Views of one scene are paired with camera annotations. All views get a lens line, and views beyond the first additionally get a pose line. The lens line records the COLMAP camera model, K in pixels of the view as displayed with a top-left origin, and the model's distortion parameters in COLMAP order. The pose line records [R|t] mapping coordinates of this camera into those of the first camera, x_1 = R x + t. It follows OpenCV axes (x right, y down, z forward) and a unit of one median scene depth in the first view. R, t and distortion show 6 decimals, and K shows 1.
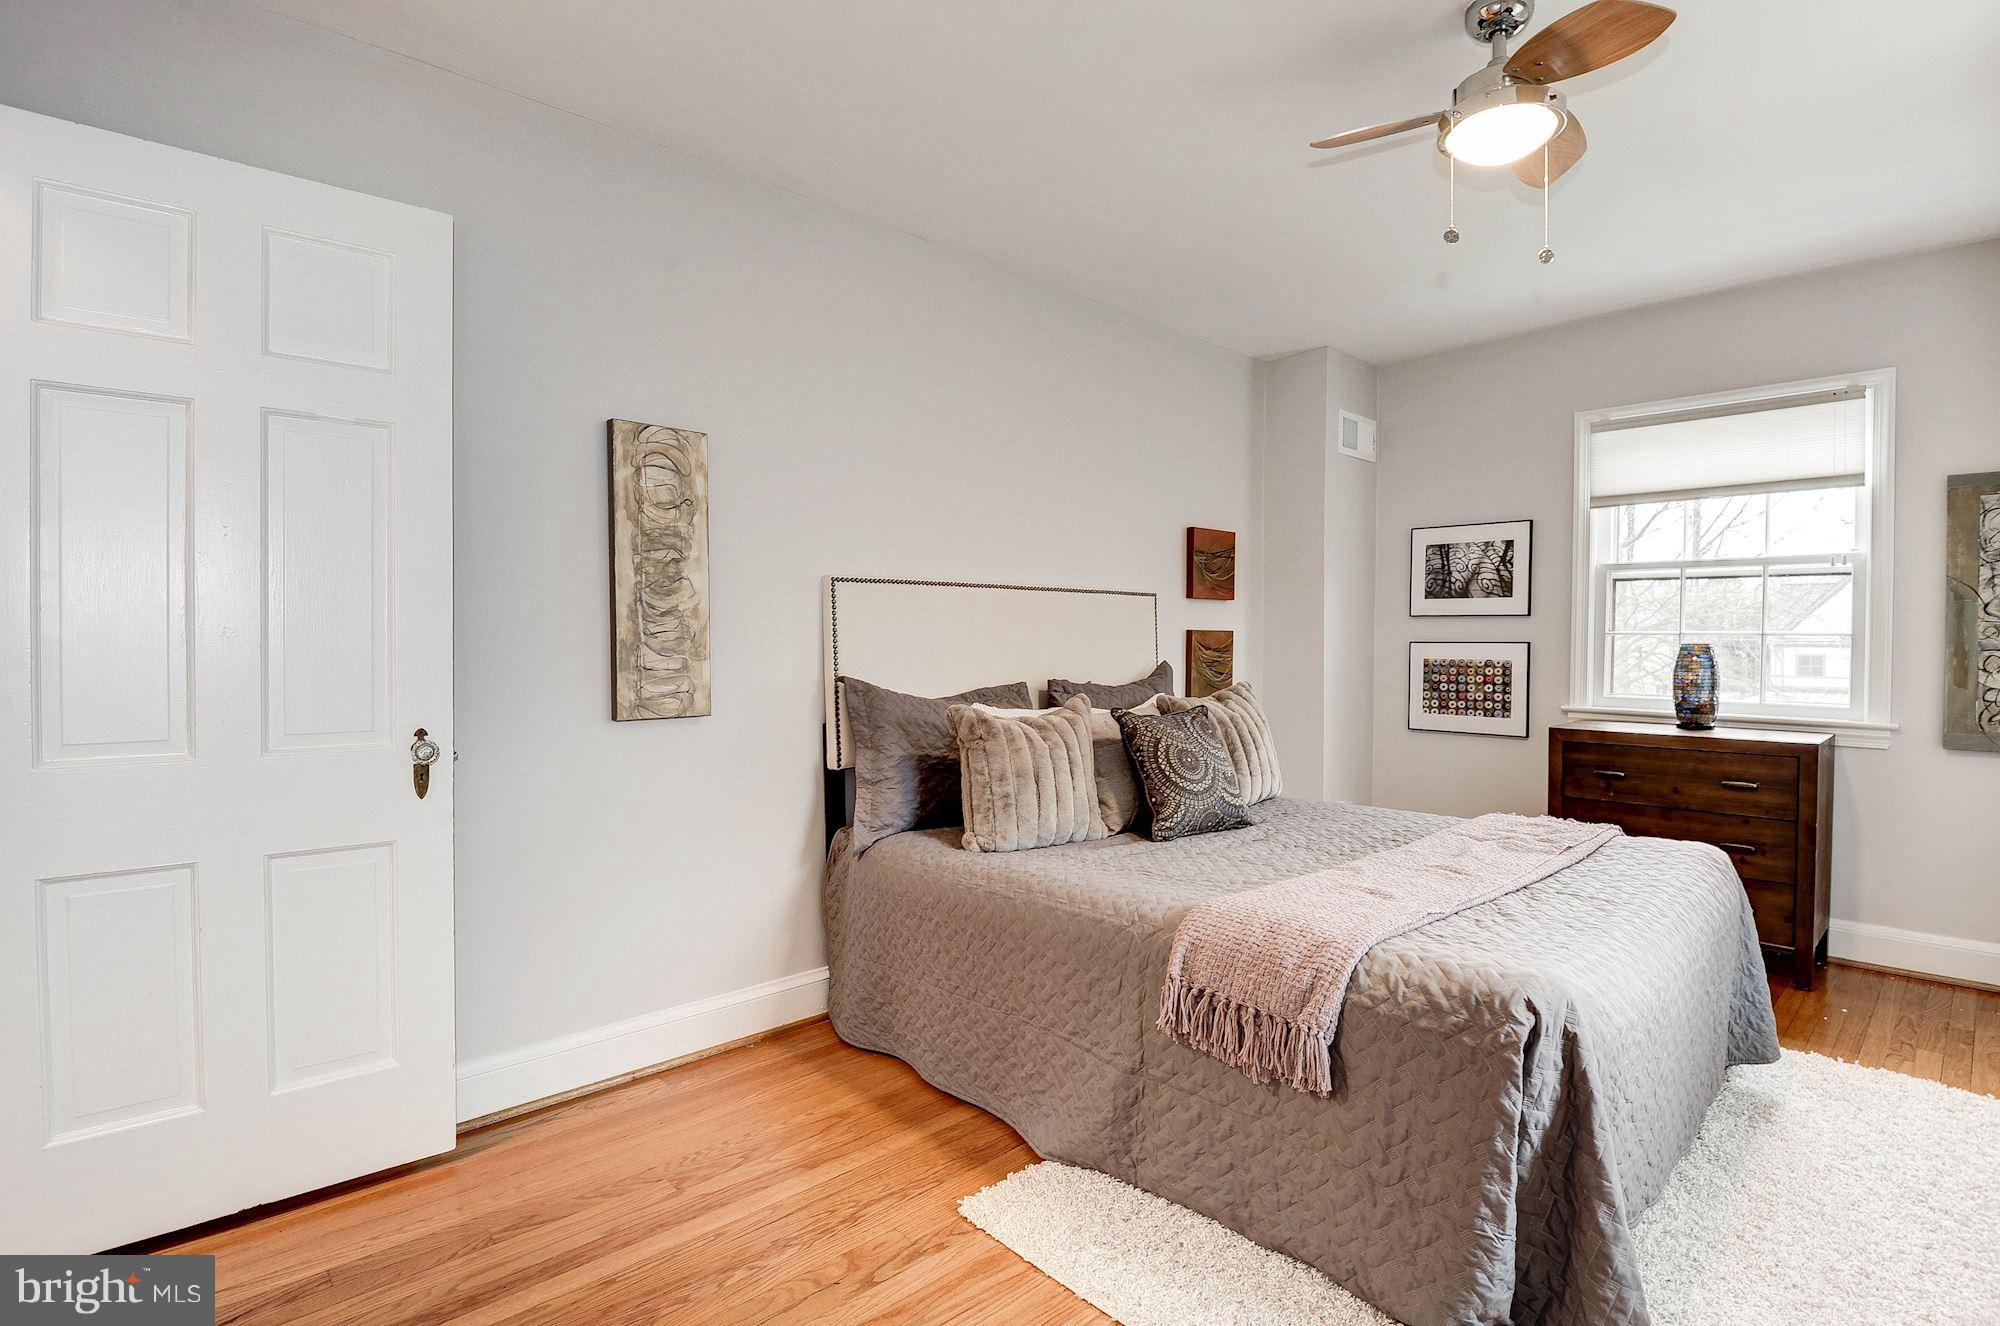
lens RADIAL K [[953.2, 0, 1003.9], [0, 953.2, 638.3], [0, 0, 1]] dist [0.005409, -0.026815]
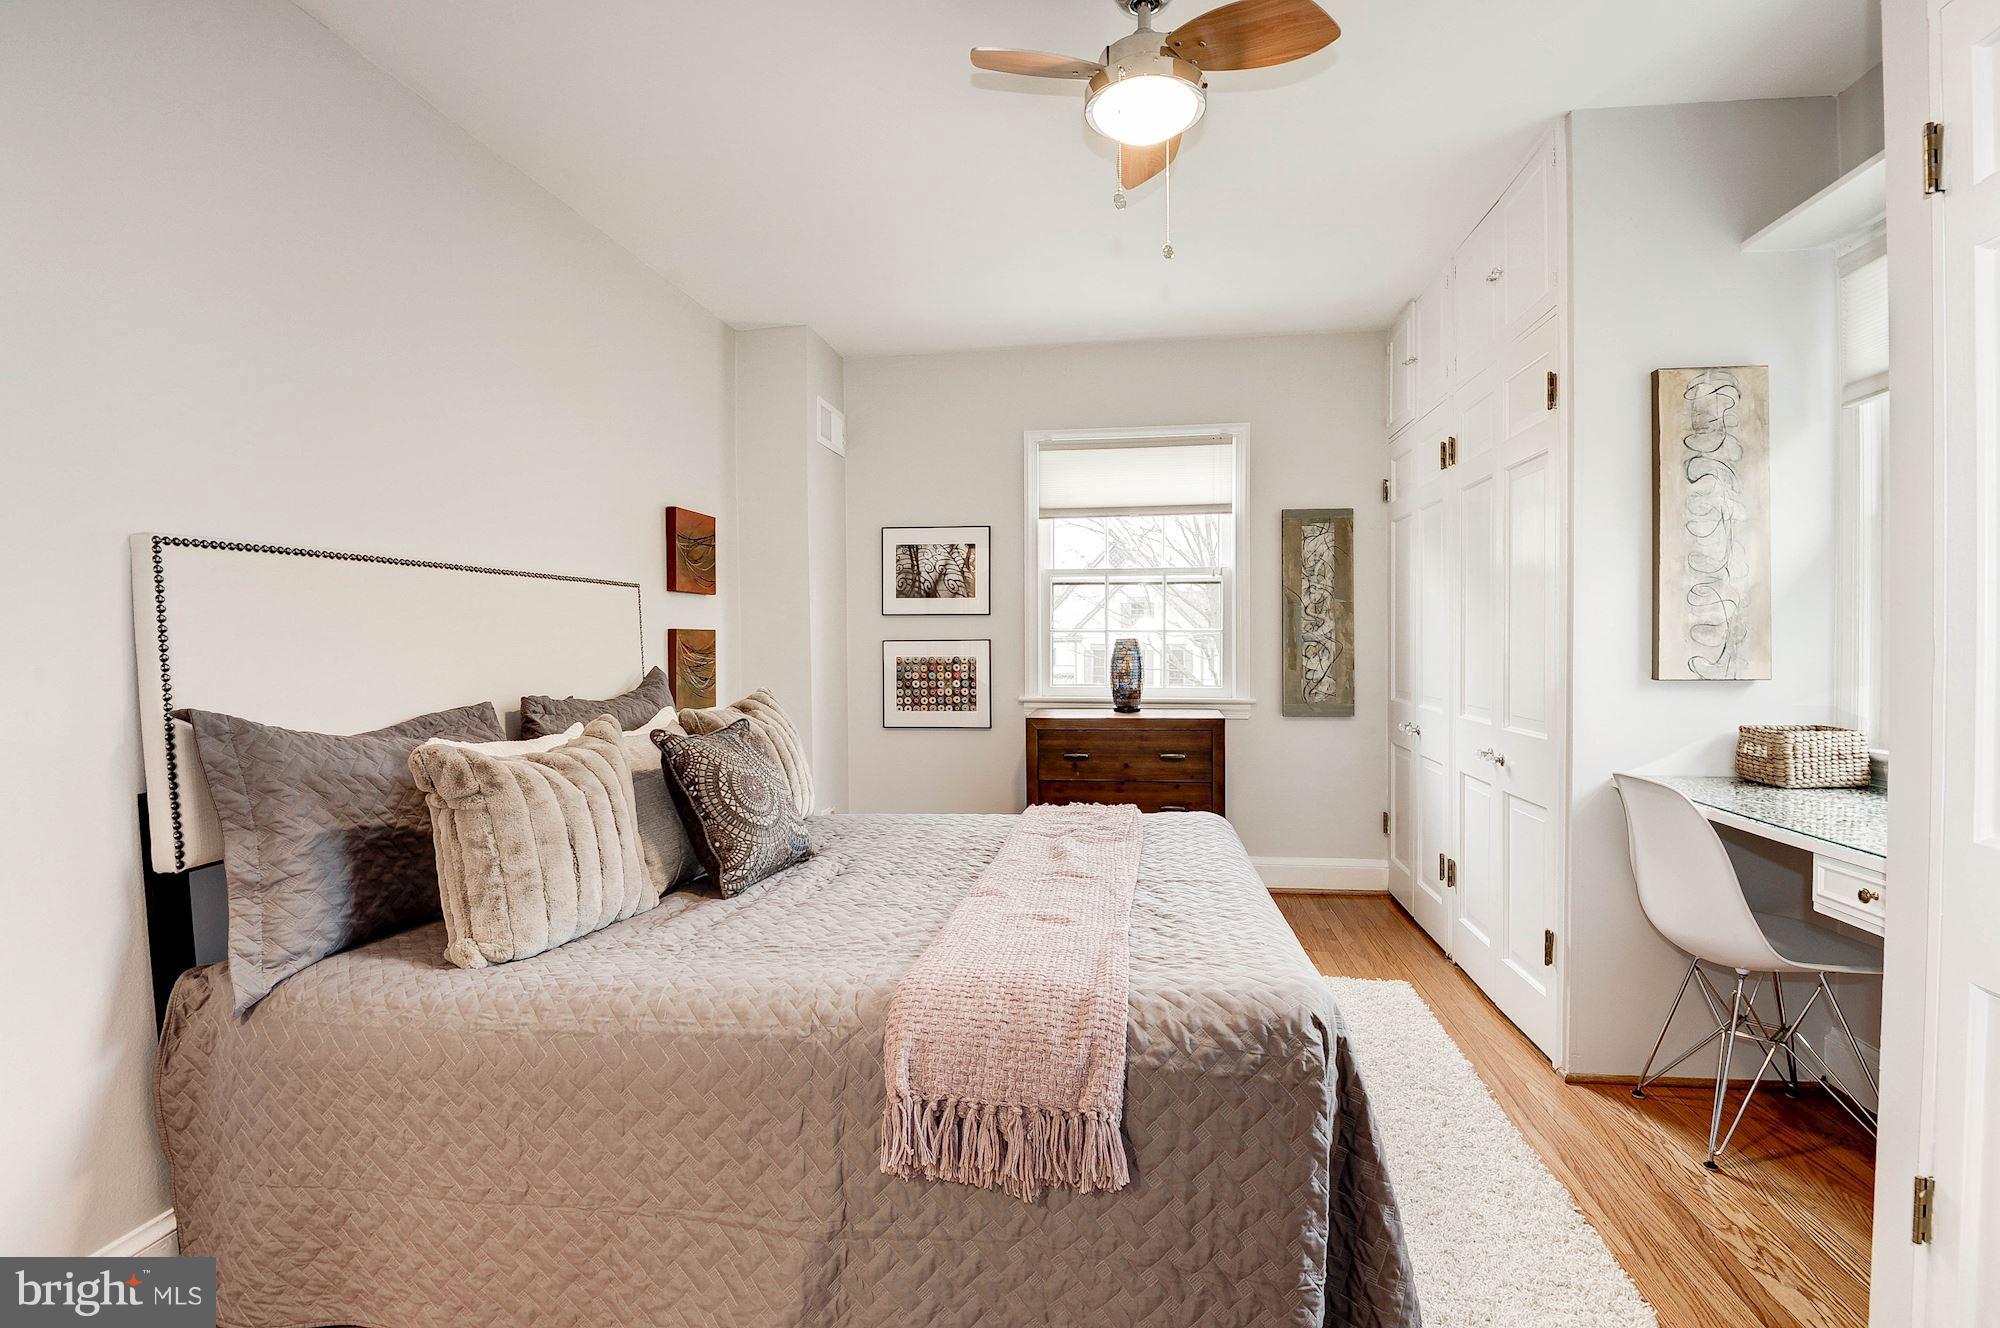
lens RADIAL K [[918.3, 0, 1005.7], [0, 918.3, 654.5], [0, 0, 1]] dist [0.006735, -0.024211]
pose [[0.771281, -0.020377, 0.636168, -0.132897], [0.010413, 0.999758, 0.019399, 0.001377], [-0.636409, -0.008338, 0.771306, 0.260875]]
